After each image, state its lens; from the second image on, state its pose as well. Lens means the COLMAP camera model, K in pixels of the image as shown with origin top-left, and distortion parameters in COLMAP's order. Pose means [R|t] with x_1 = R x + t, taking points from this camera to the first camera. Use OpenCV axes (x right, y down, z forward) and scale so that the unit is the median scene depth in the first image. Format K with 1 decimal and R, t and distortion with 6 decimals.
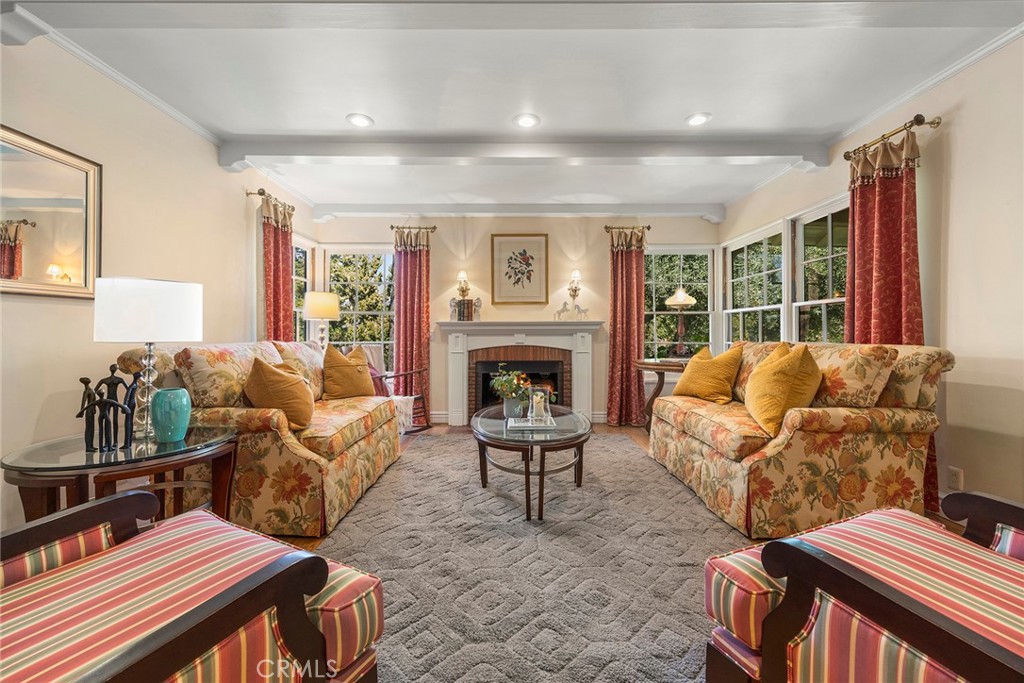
lens RADIAL K [[421.1, 0, 511.5], [0, 421.1, 327.4], [0, 0, 1]] dist [-0.001801, -0.000318]
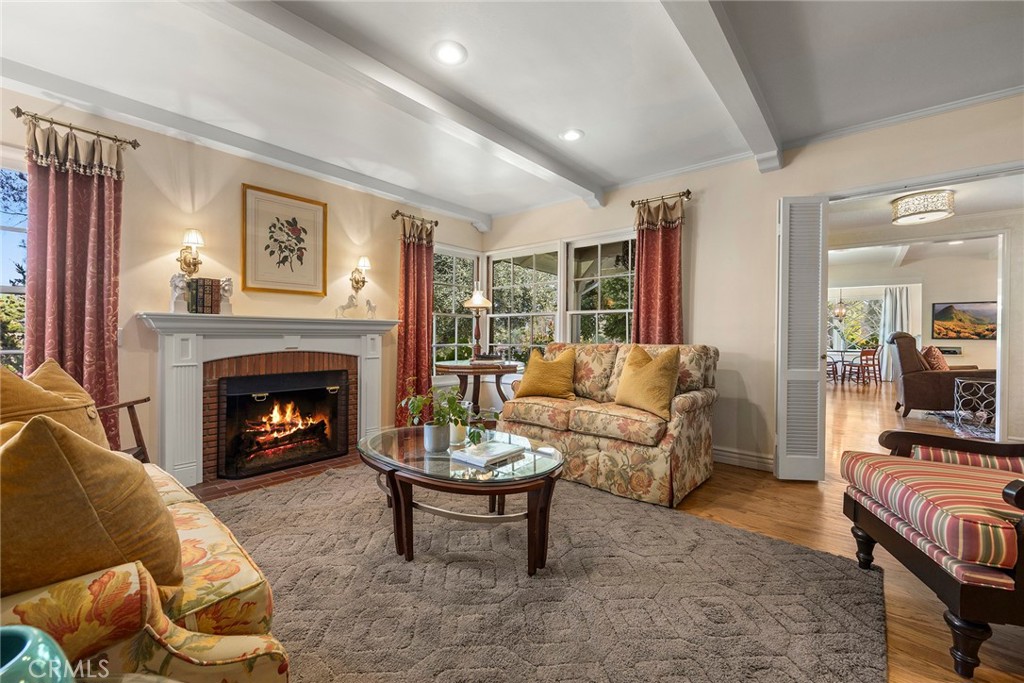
lens RADIAL K [[420.5, 0, 509.6], [0, 420.5, 335.3], [0, 0, 1]] dist [-0.006903, -0.000002]
pose [[0.643380, 0.005194, 0.765529, -0.286400], [-0.016573, 0.999837, 0.007144, 0.004307], [-0.765367, -0.017283, 0.643362, 0.262805]]
